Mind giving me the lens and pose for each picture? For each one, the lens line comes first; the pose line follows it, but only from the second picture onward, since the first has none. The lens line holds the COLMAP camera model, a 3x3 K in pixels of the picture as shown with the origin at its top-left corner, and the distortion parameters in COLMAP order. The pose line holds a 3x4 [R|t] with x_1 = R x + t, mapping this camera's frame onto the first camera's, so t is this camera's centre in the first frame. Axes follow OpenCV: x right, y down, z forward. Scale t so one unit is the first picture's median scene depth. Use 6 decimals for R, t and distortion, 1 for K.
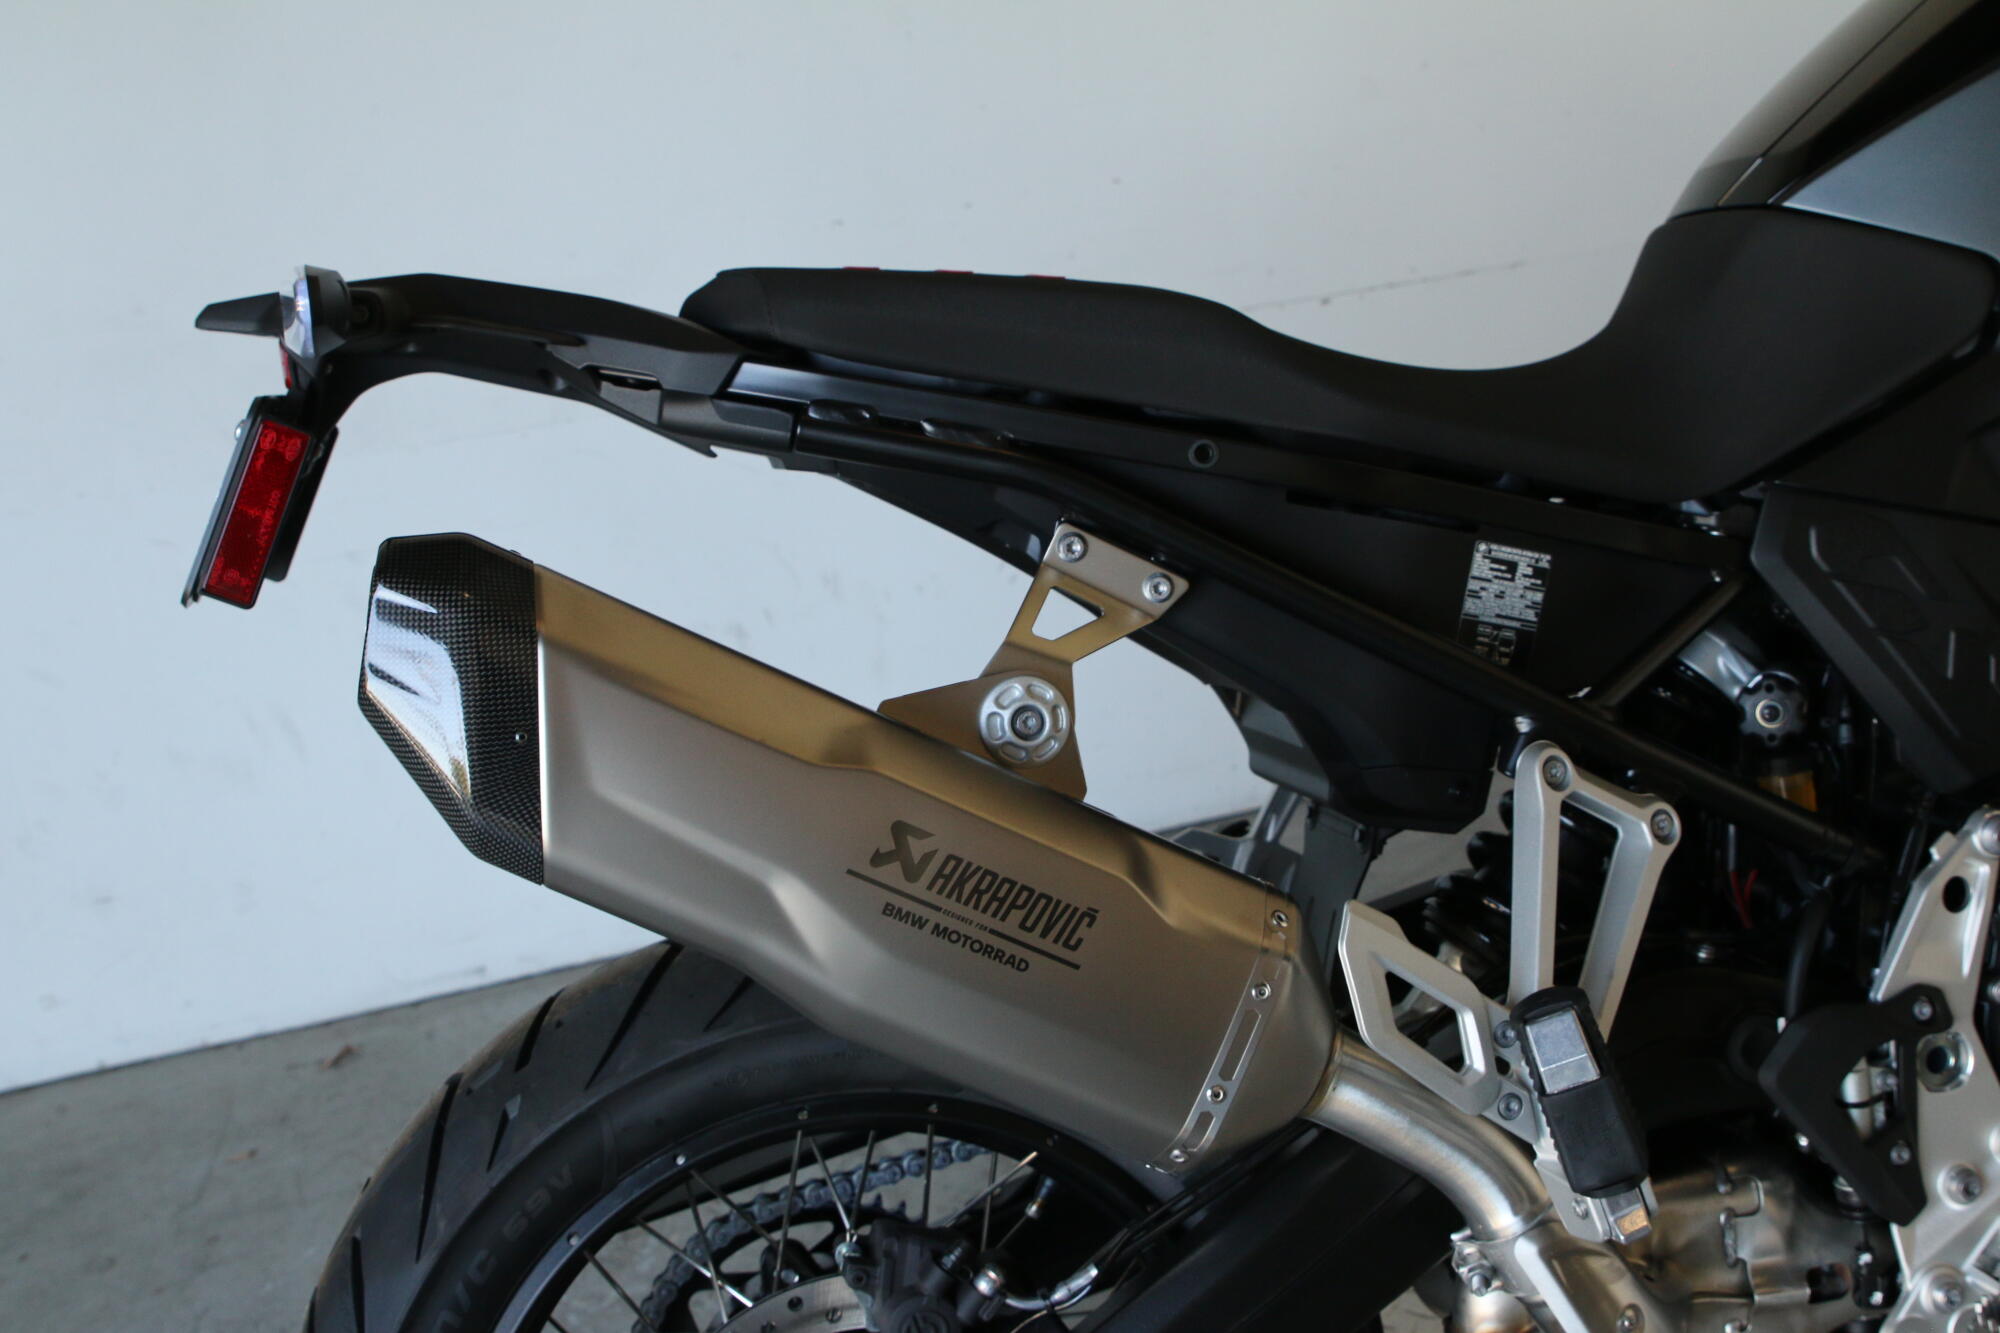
lens RADIAL K [[2498.1, 0, 991.1], [0, 2498.1, 672.1], [0, 0, 1]] dist [-0.075821, 0.000000]
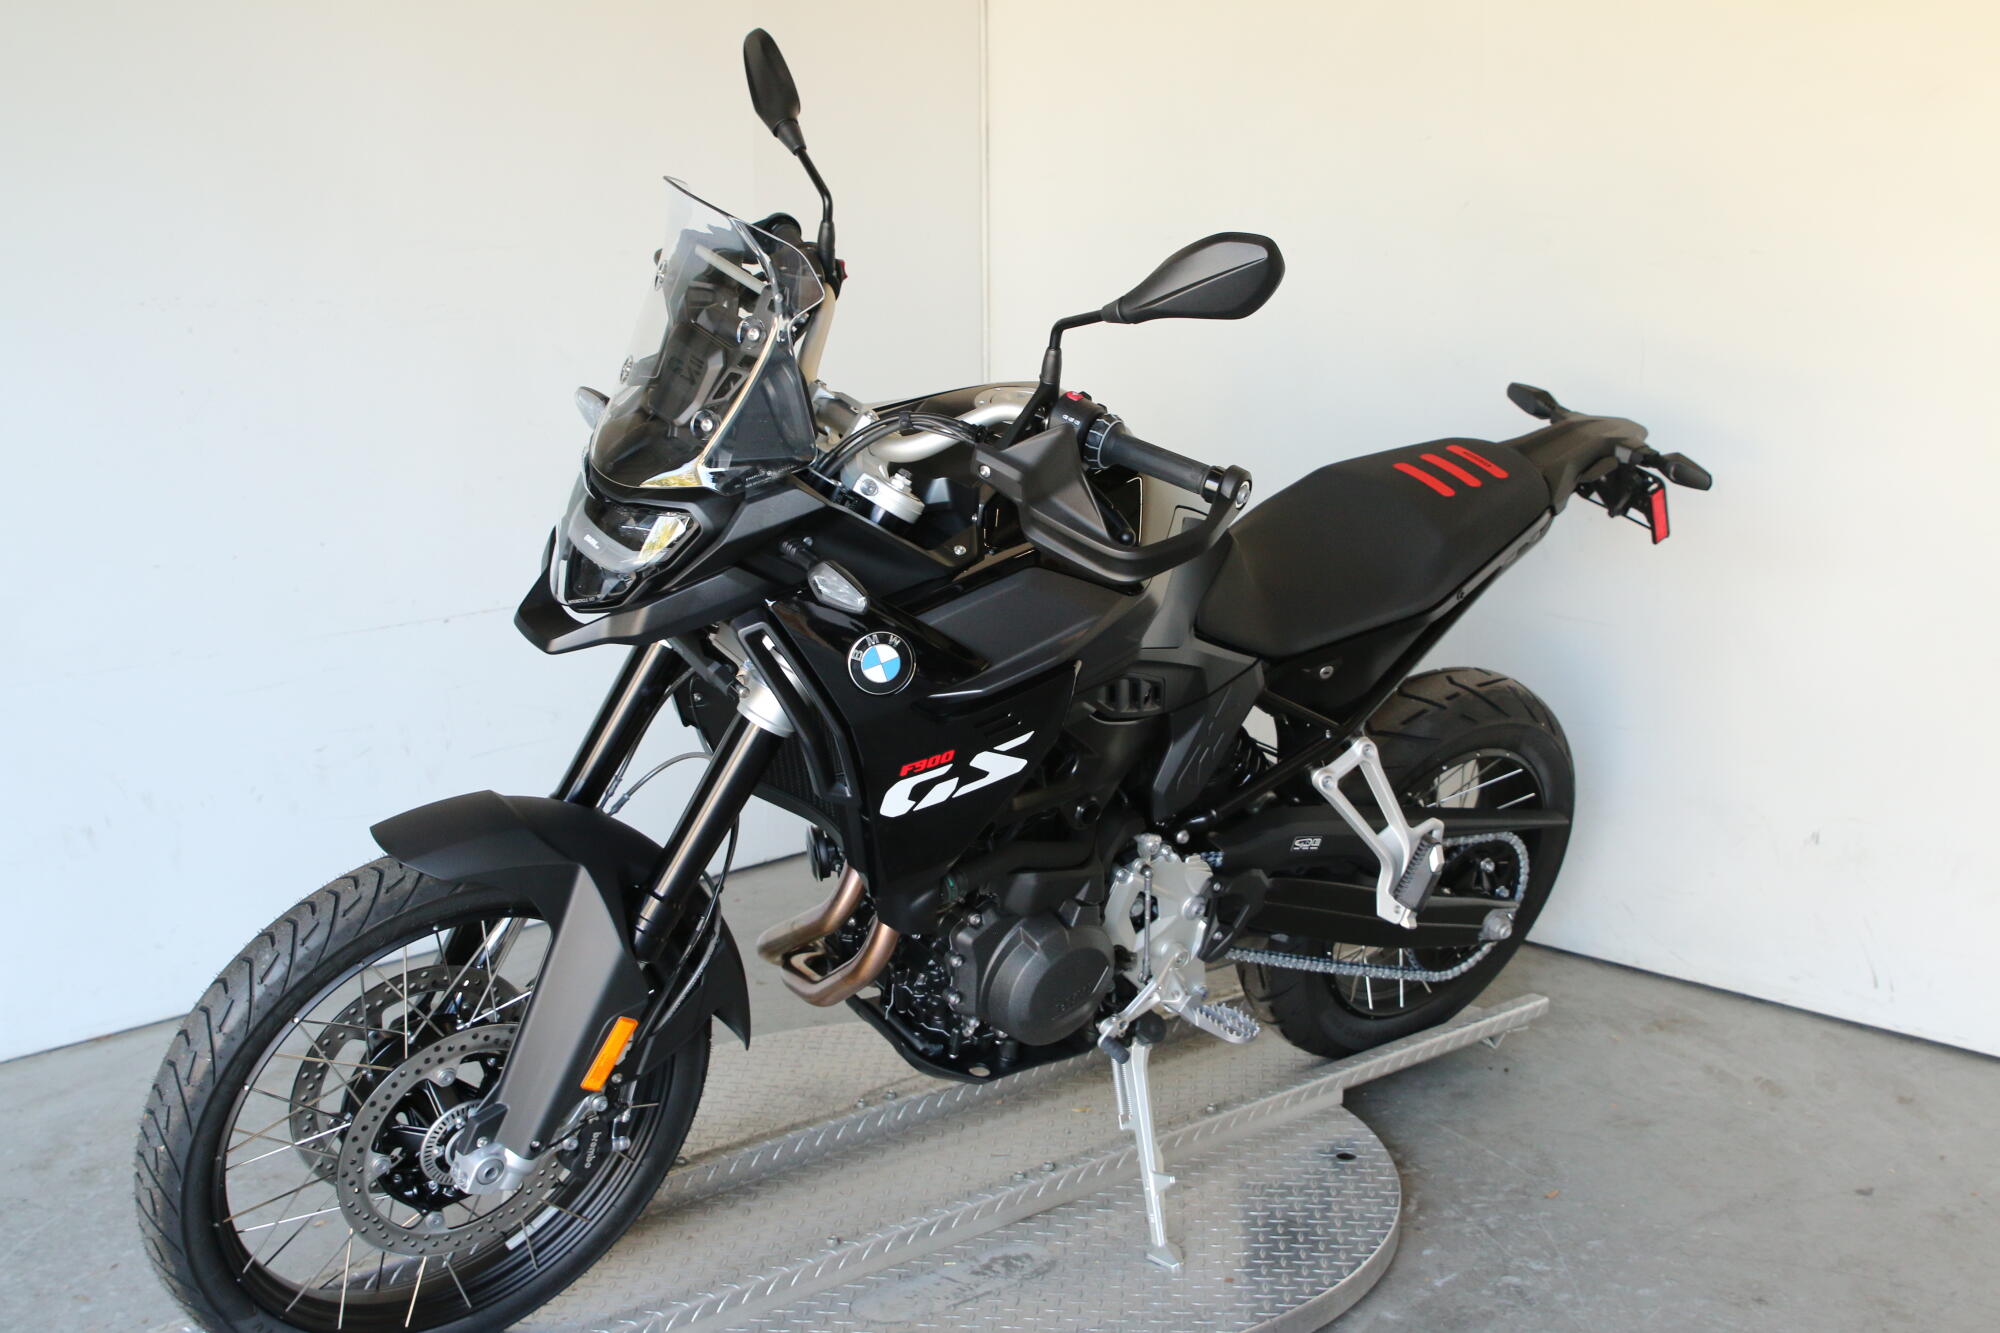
lens RADIAL K [[2498.9, 0, 994.4], [0, 2498.9, 679.9], [0, 0, 1]] dist [-0.077722, 0.000000]
pose [[0.904344, -0.022943, 0.426188, -0.478237], [0.111114, 0.976777, -0.183195, 0.457981], [-0.412088, 0.213027, 0.885891, -1.170297]]
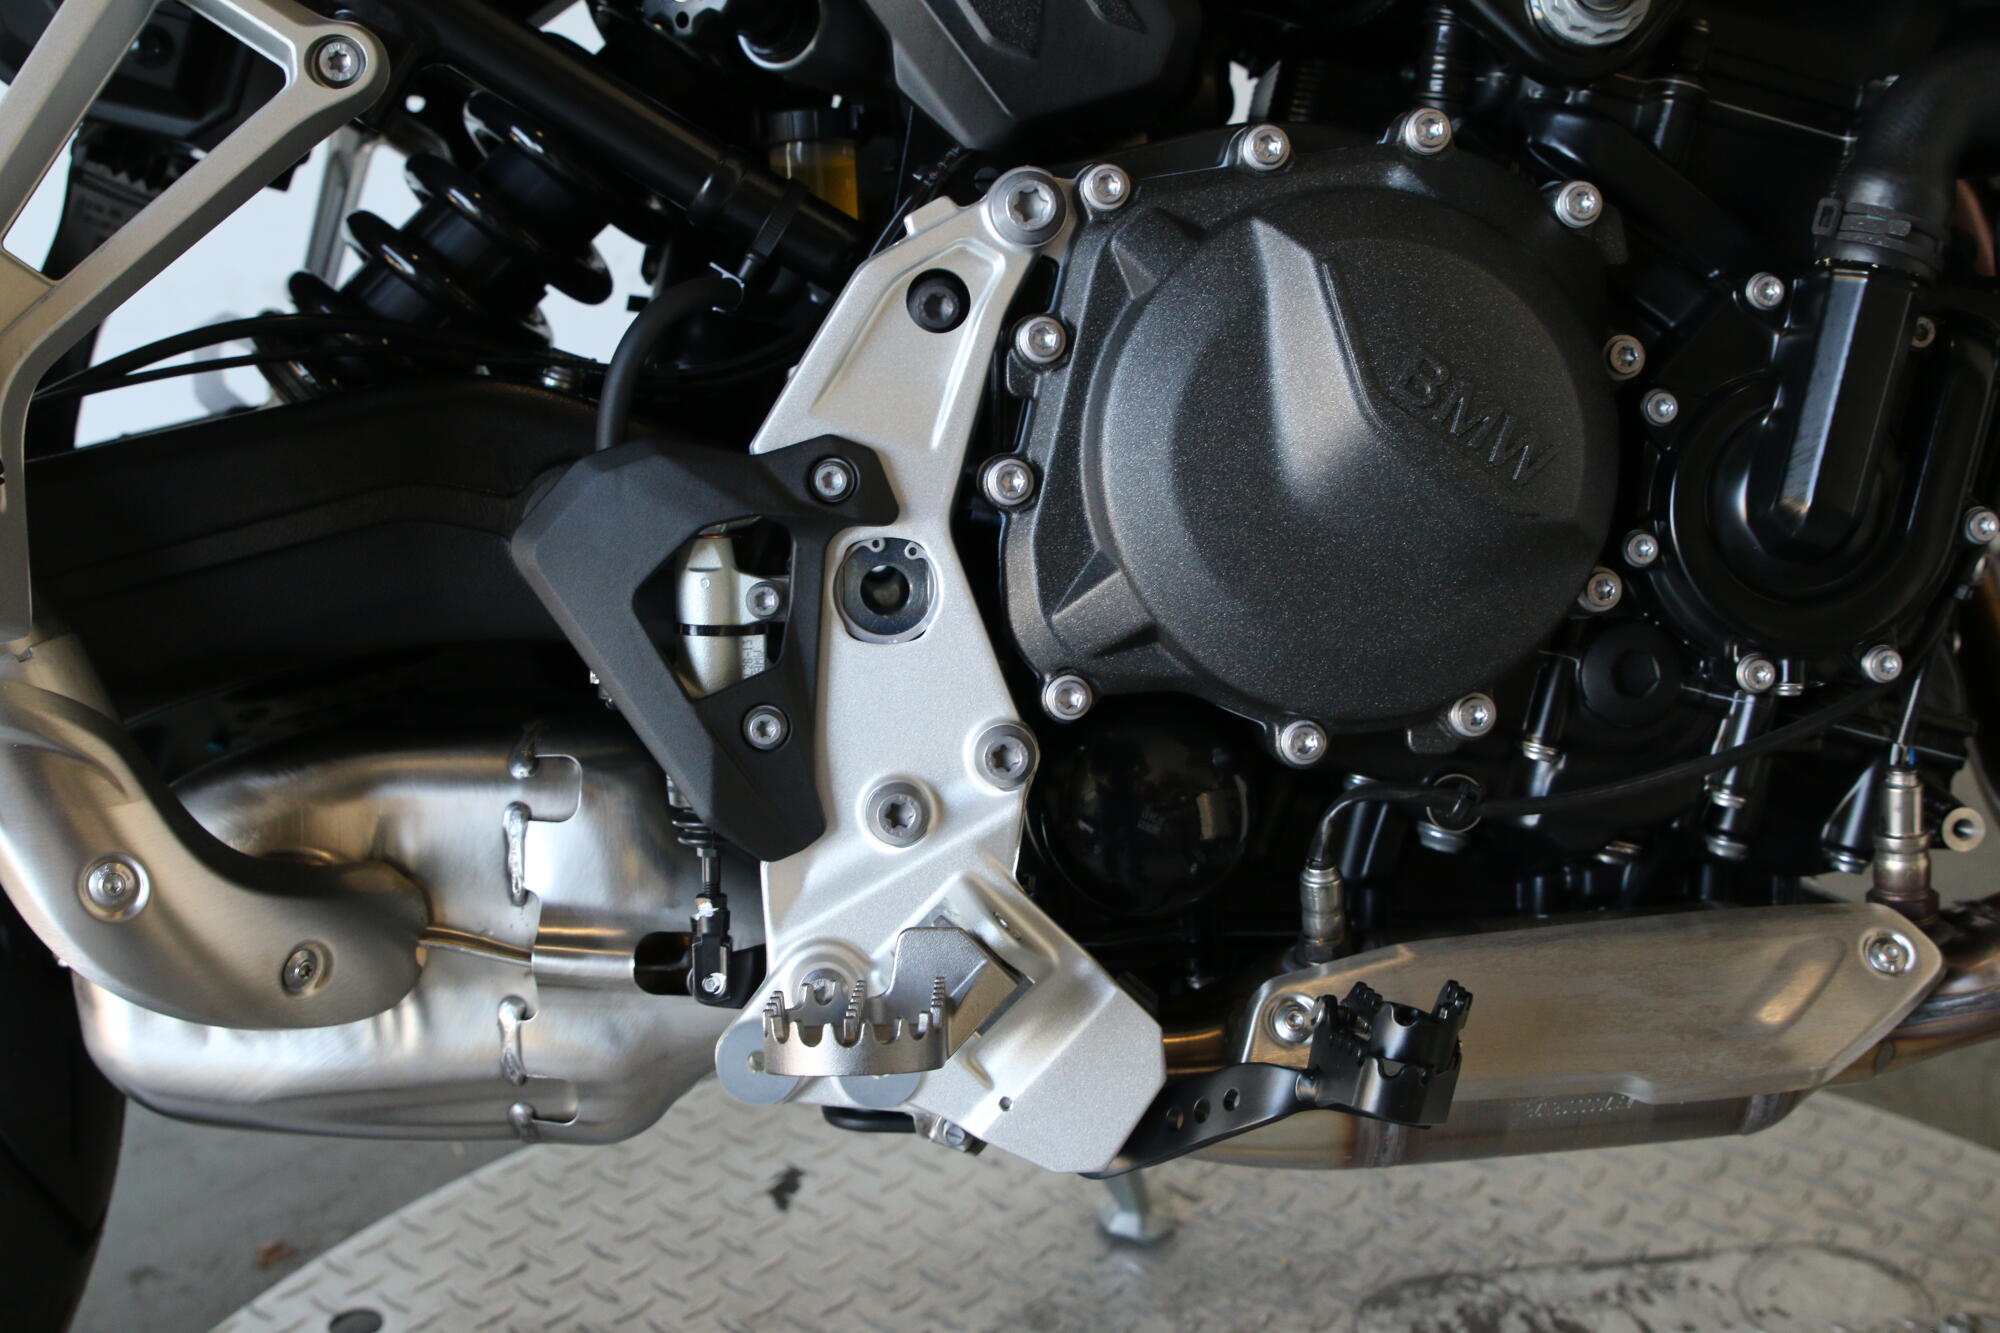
lens RADIAL K [[2498.9, 0, 1001.9], [0, 2498.9, 657.9], [0, 0, 1]] dist [-0.077722, 0.000000]
pose [[0.984207, 0.127227, -0.123087, 0.493336], [-0.130946, 0.991132, -0.022582, 0.186231], [0.119122, 0.038343, 0.992139, 0.433063]]
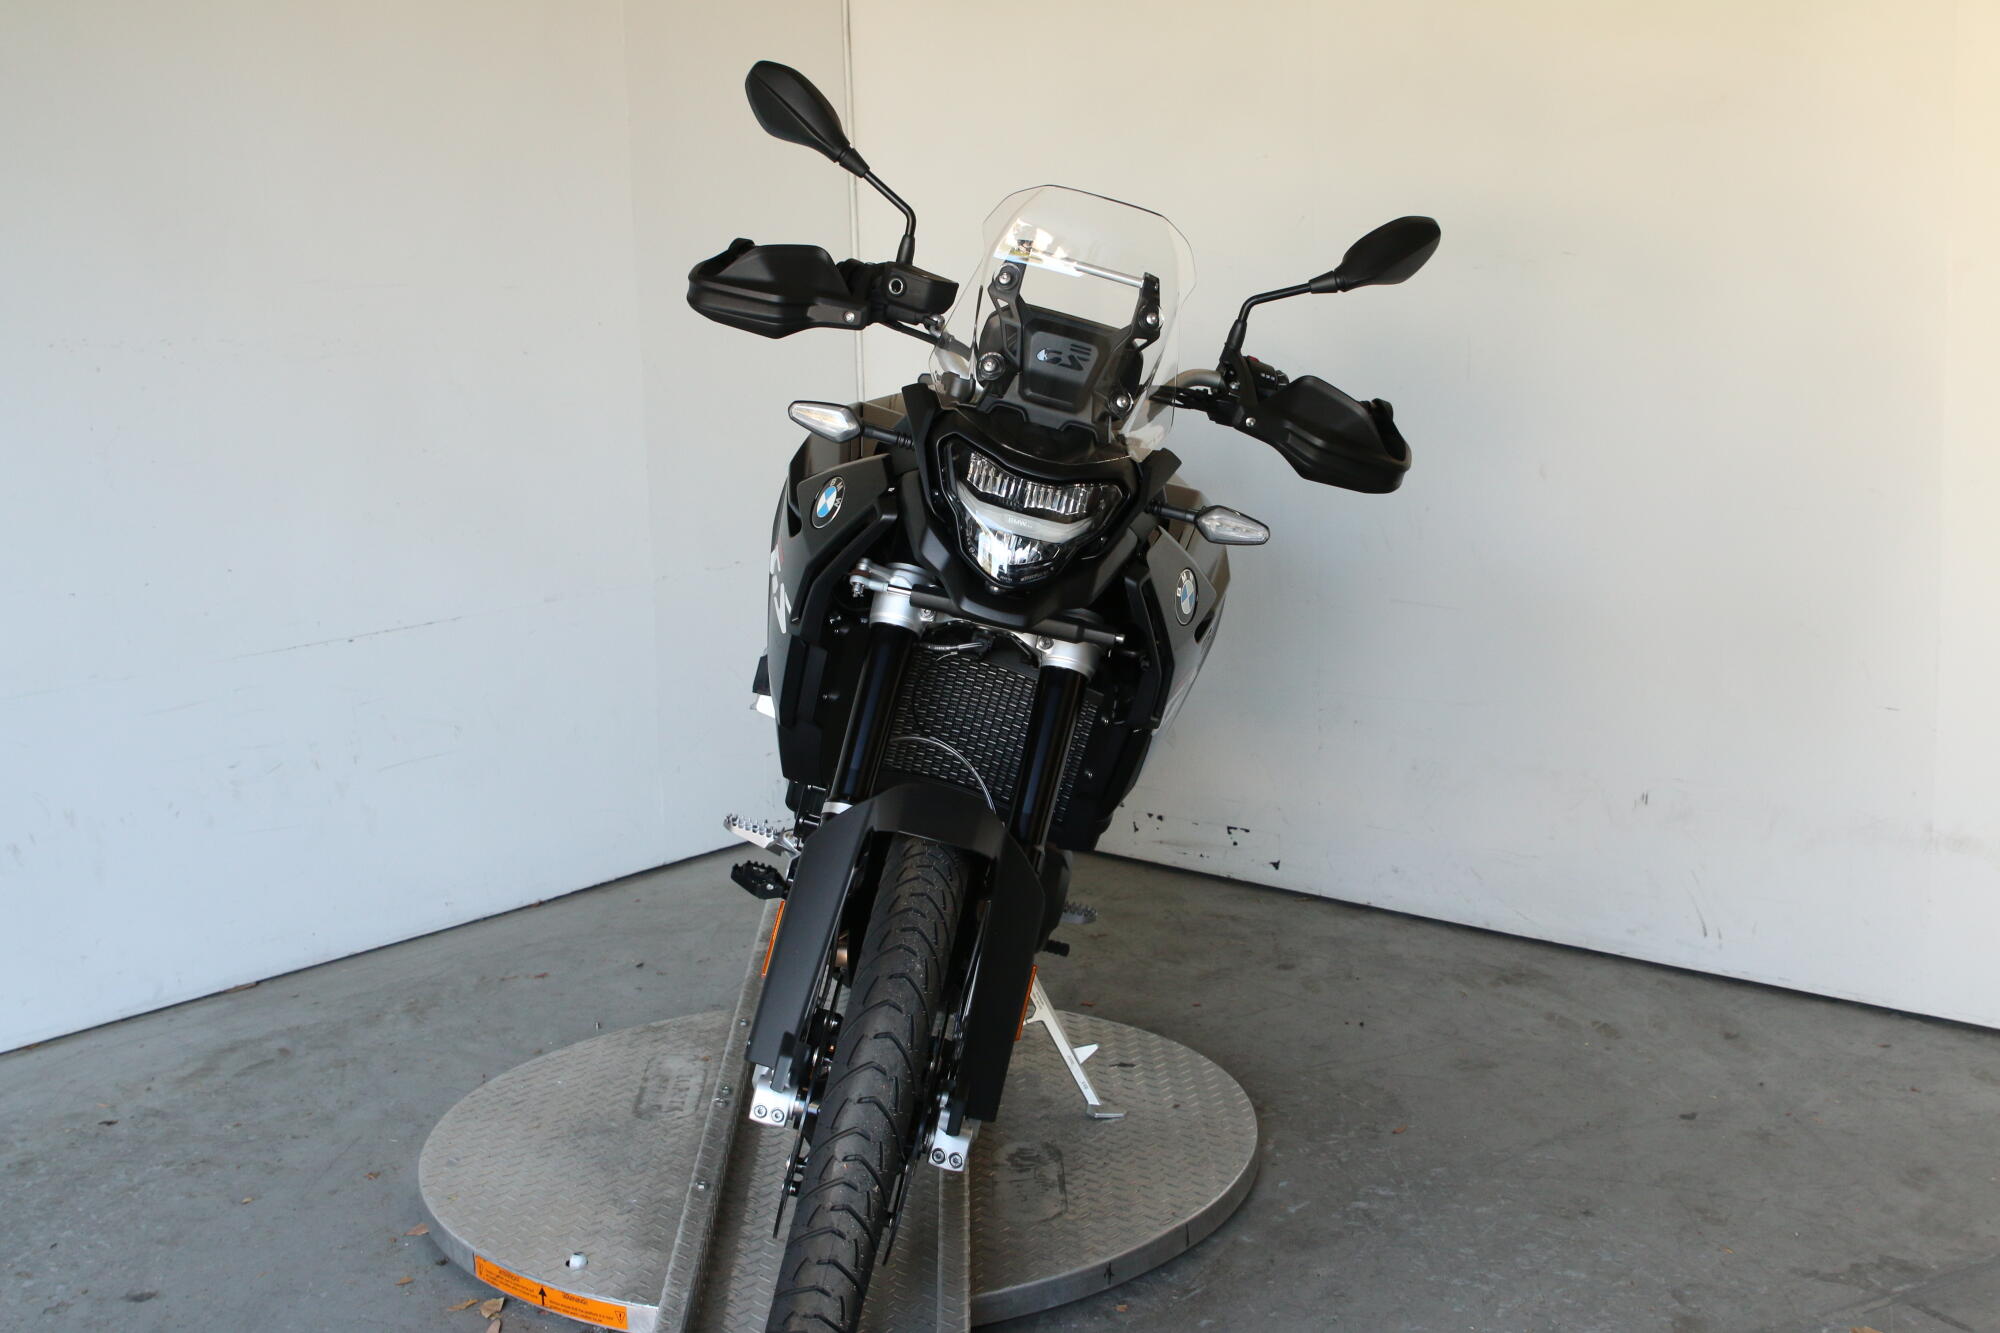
lens RADIAL K [[2498.9, 0, 1009.2], [0, 2498.9, 676.0], [0, 0, 1]] dist [-0.077722, 0.000000]
pose [[0.885039, -0.045682, 0.463271, -0.521264], [0.151316, 0.969363, -0.193489, 0.552271], [-0.440239, 0.241346, 0.864837, -1.348896]]
